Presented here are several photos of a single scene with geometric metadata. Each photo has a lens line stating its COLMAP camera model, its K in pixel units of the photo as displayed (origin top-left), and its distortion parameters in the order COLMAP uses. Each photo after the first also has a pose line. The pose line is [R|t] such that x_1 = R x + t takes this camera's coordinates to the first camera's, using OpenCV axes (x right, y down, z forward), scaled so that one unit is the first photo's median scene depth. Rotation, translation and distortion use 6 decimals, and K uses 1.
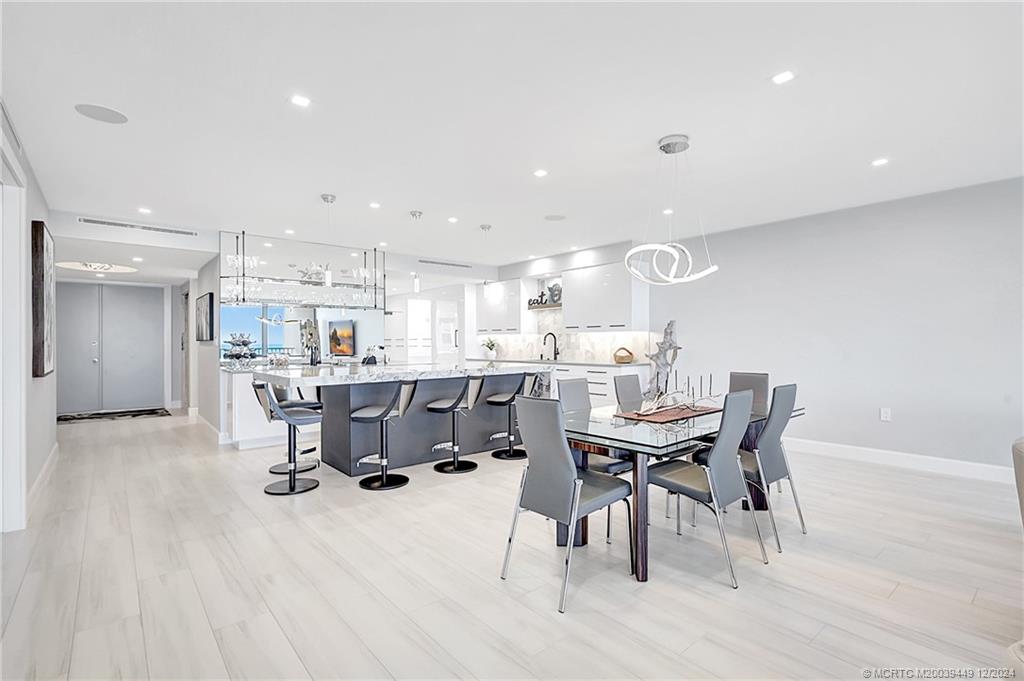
lens RADIAL K [[477.3, 0, 509.9], [0, 477.3, 341.1], [0, 0, 1]] dist [0.000168, 0.000114]
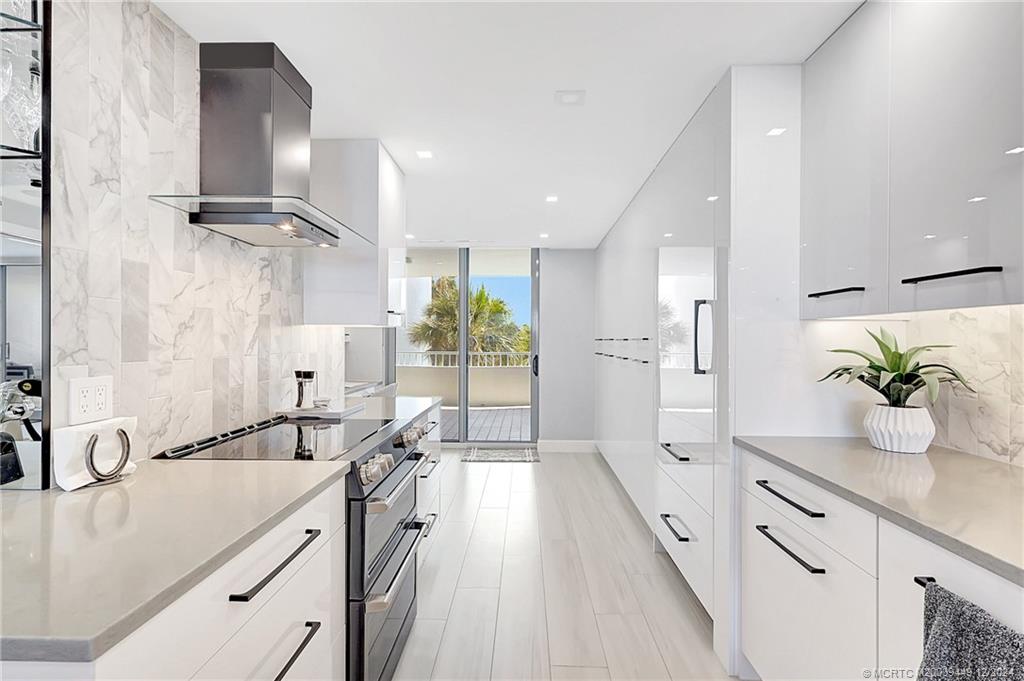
lens RADIAL K [[477.3, 0, 514.0], [0, 477.3, 341.9], [0, 0, 1]] dist [0.000168, 0.000114]
pose [[0.744482, 0.010435, -0.667561, -0.029941], [-0.008064, 0.999945, 0.006637, -0.004111], [0.667594, 0.000442, 0.744525, 0.862209]]
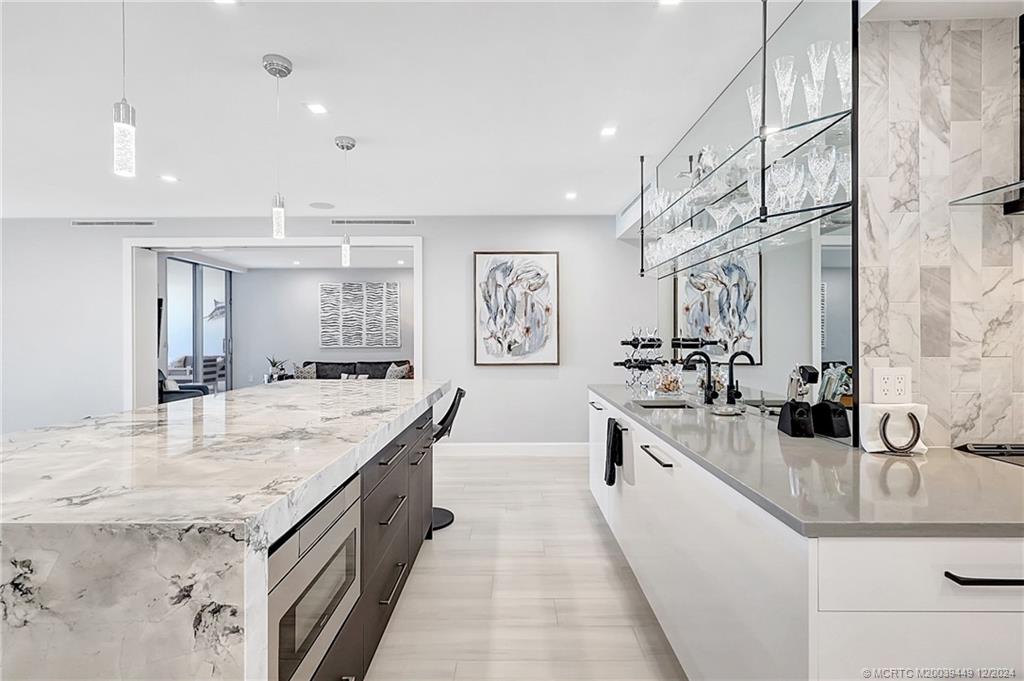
lens RADIAL K [[477.3, 0, 502.6], [0, 477.3, 334.5], [0, 0, 1]] dist [0.000168, 0.000114]
pose [[-0.654579, 0.008105, -0.755950, 0.009498], [0.006633, 0.999966, 0.004978, -0.005636], [0.755964, -0.001756, -0.654610, 0.892228]]
